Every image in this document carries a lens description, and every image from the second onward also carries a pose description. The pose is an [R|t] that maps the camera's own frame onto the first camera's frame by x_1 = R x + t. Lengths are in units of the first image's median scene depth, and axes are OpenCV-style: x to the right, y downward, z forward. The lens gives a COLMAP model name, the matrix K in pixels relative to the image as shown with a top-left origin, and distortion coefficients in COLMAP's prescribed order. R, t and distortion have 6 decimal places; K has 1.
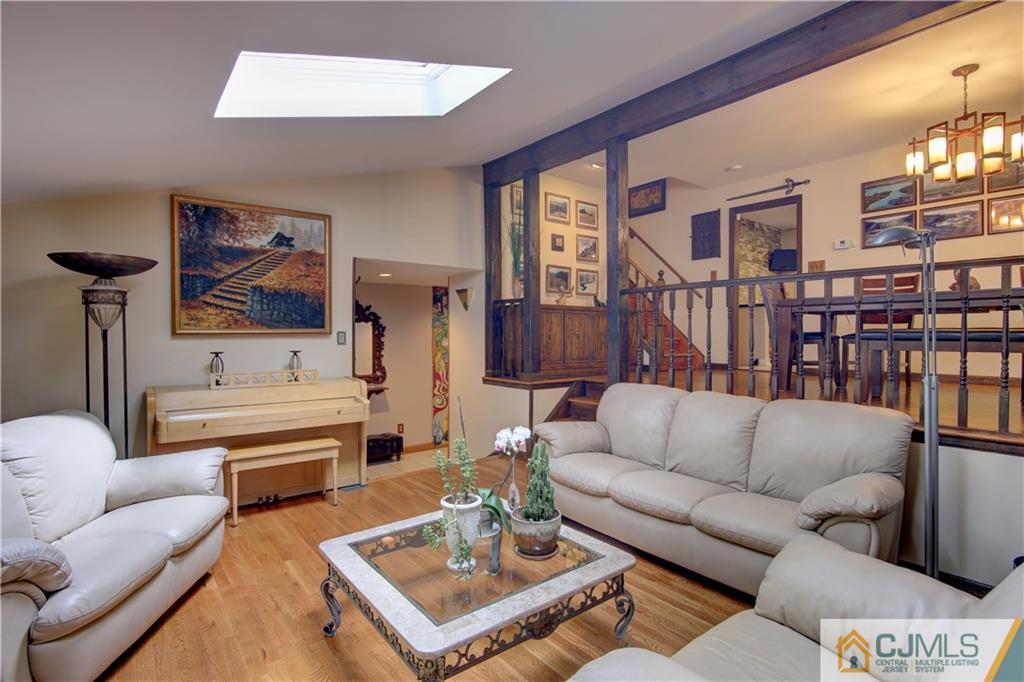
lens RADIAL K [[498.6, 0, 509.9], [0, 498.6, 336.8], [0, 0, 1]] dist [-0.012152, 0.000486]
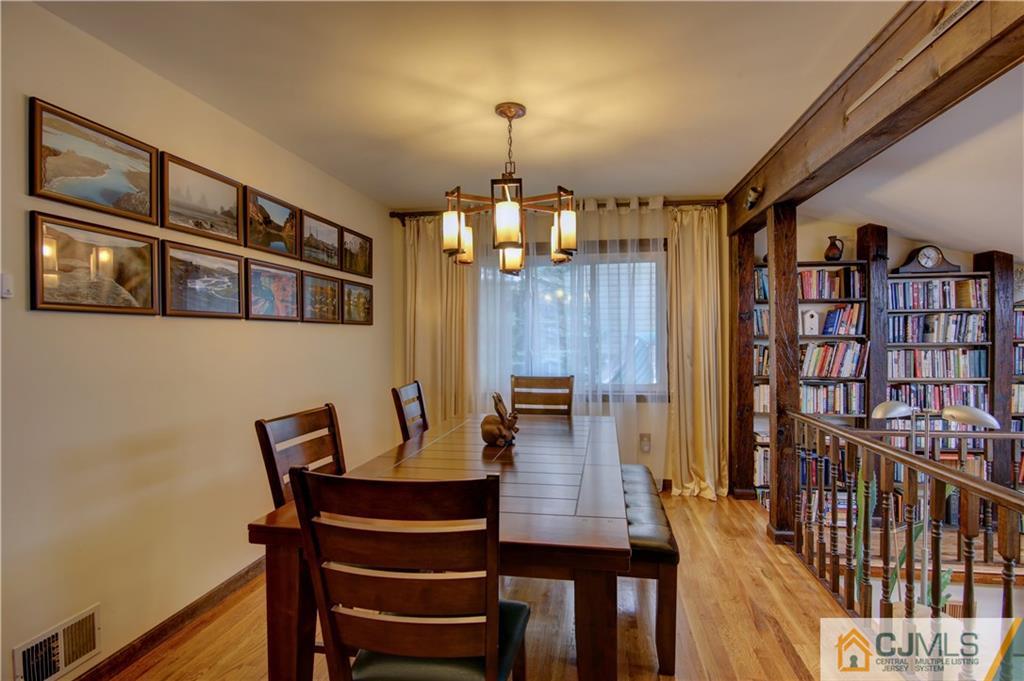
lens RADIAL K [[498.6, 0, 513.6], [0, 498.6, 340.3], [0, 0, 1]] dist [-0.012152, 0.000486]
pose [[-0.672284, 0.003880, 0.740283, 0.315198], [0.013640, 0.999881, 0.007146, -0.173694], [-0.740168, 0.014901, -0.672257, 1.098778]]
